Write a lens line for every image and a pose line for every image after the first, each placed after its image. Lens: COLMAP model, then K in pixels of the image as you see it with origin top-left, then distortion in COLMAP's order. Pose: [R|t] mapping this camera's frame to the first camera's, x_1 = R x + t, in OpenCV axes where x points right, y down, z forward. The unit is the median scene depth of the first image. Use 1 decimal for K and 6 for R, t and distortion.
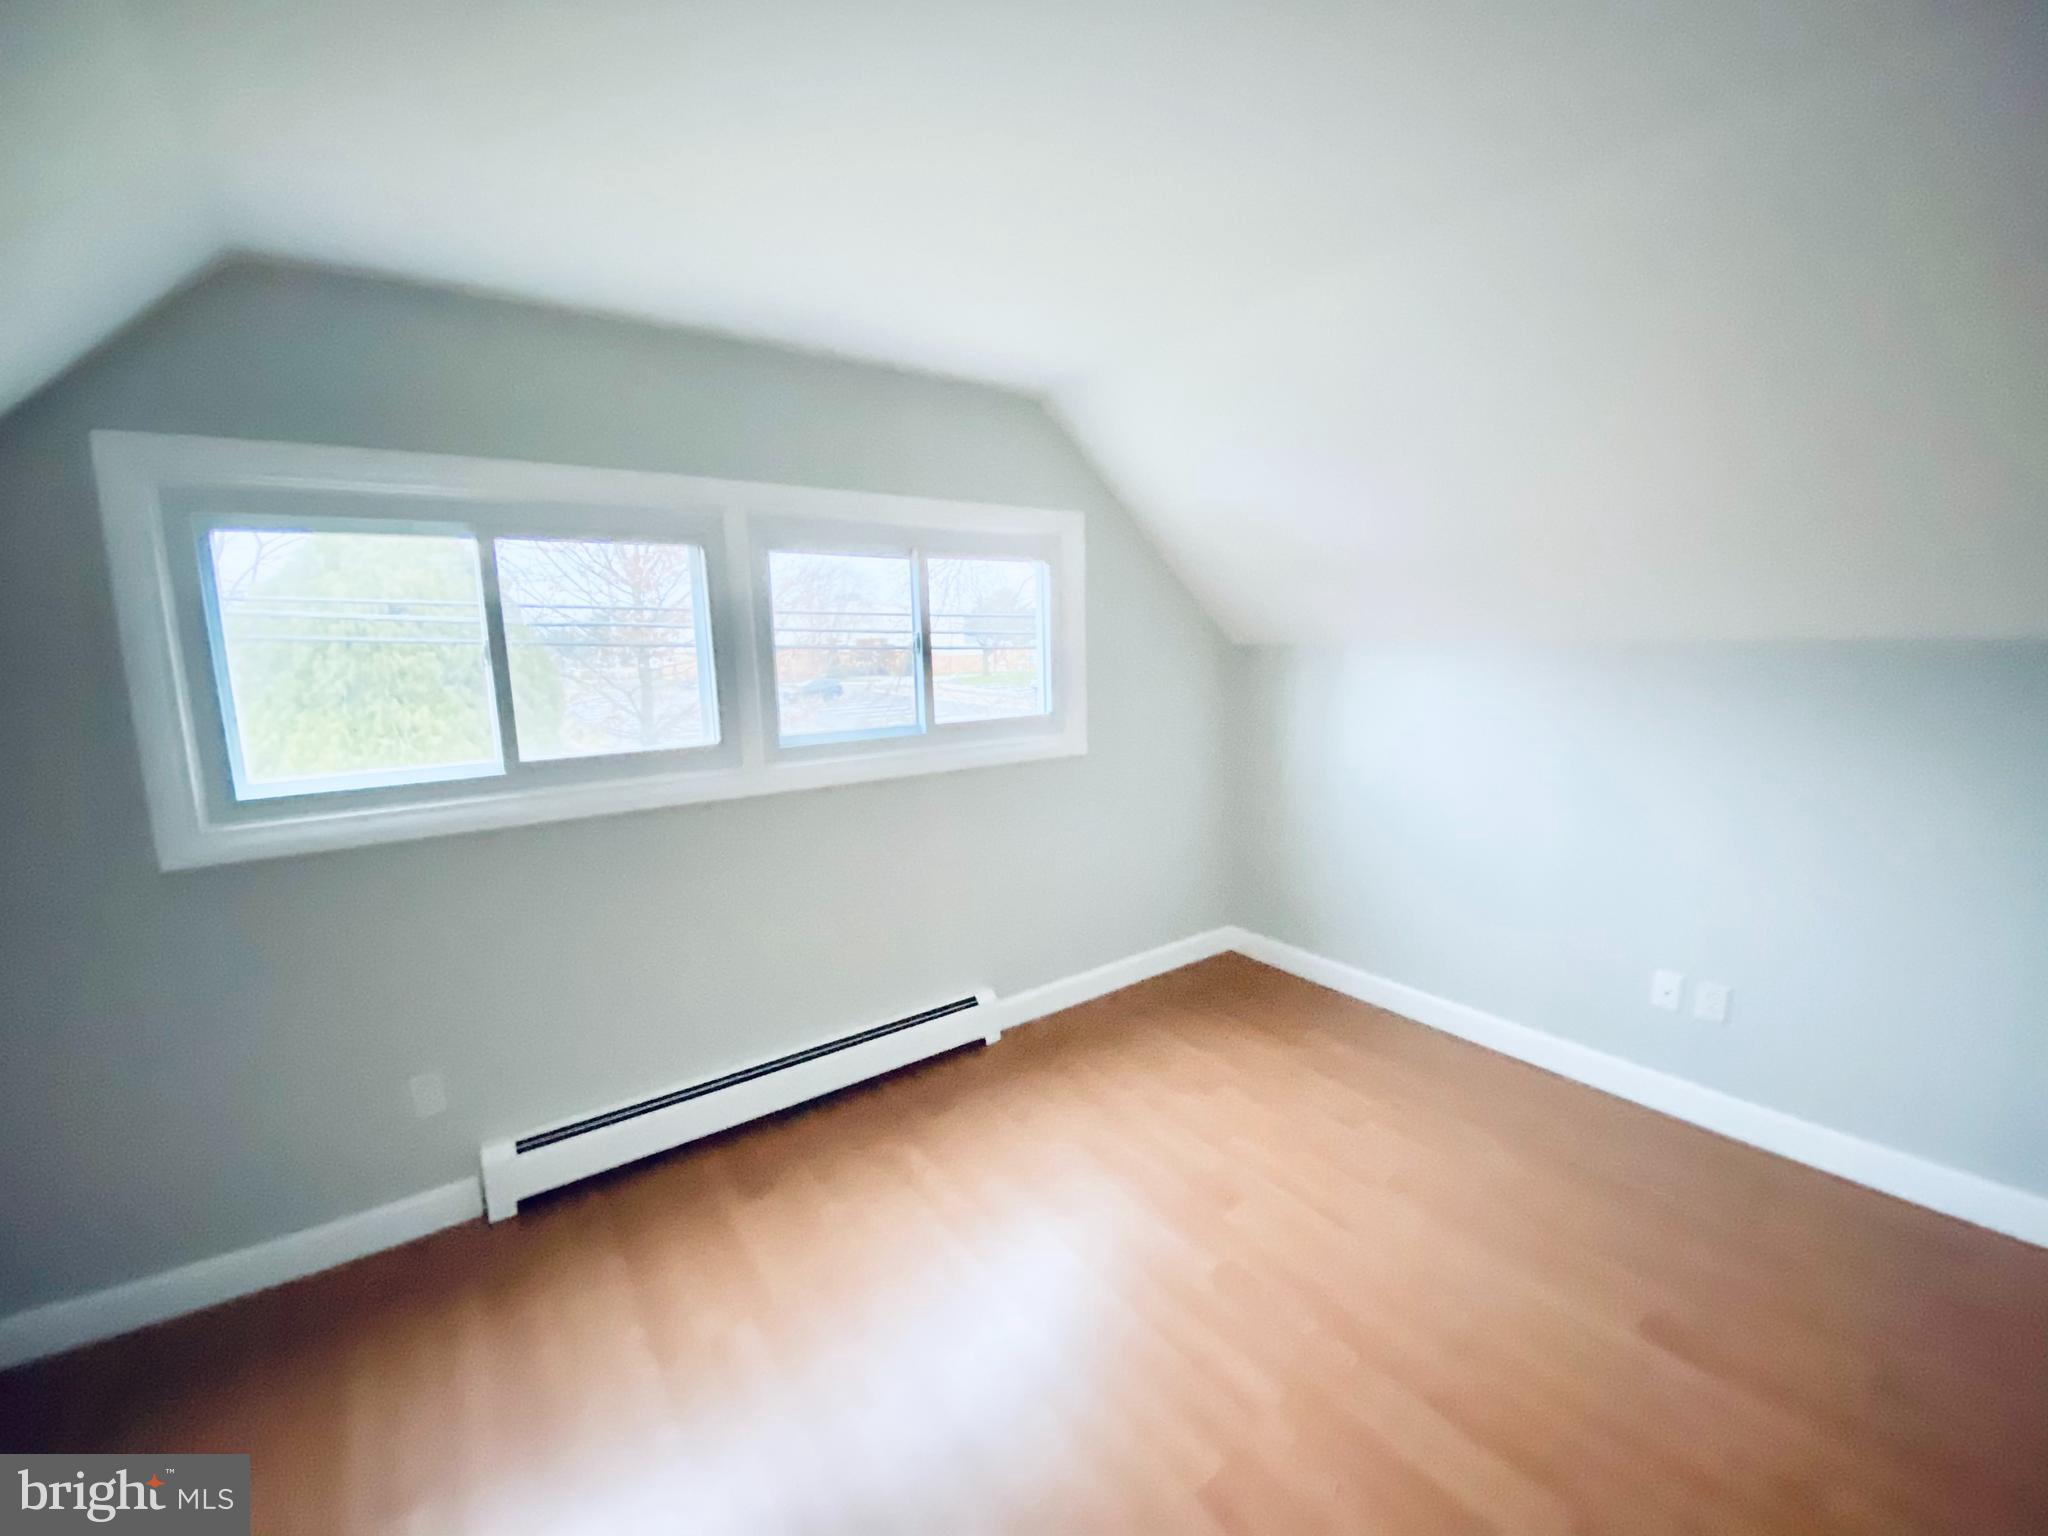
lens RADIAL K [[812.0, 0, 1012.9], [0, 812.0, 758.8], [0, 0, 1]] dist [0.000161, -0.014065]
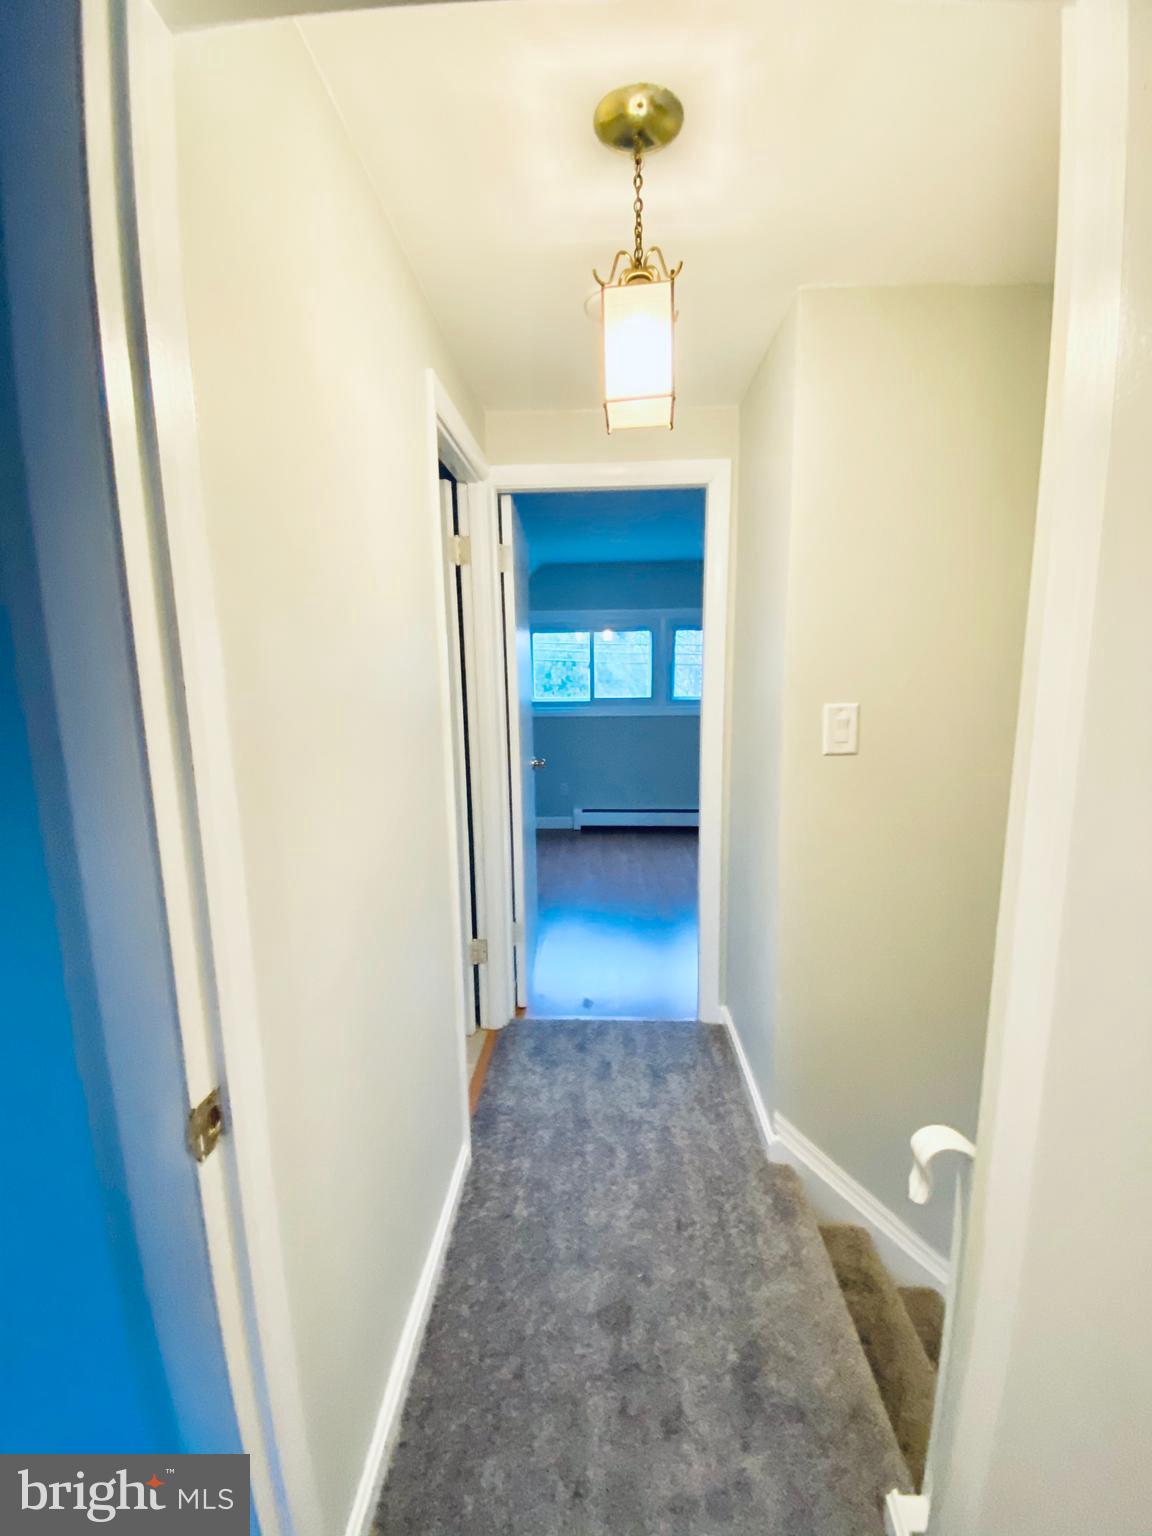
lens RADIAL K [[609.0, 0, 578.9], [0, 609.0, 764.5], [0, 0, 1]] dist [0.000161, -0.014065]
pose [[0.784498, 0.106066, -0.610994, 0.661717], [-0.092161, 0.994264, 0.054268, 0.106990], [0.613245, 0.013737, 0.789773, -0.746542]]
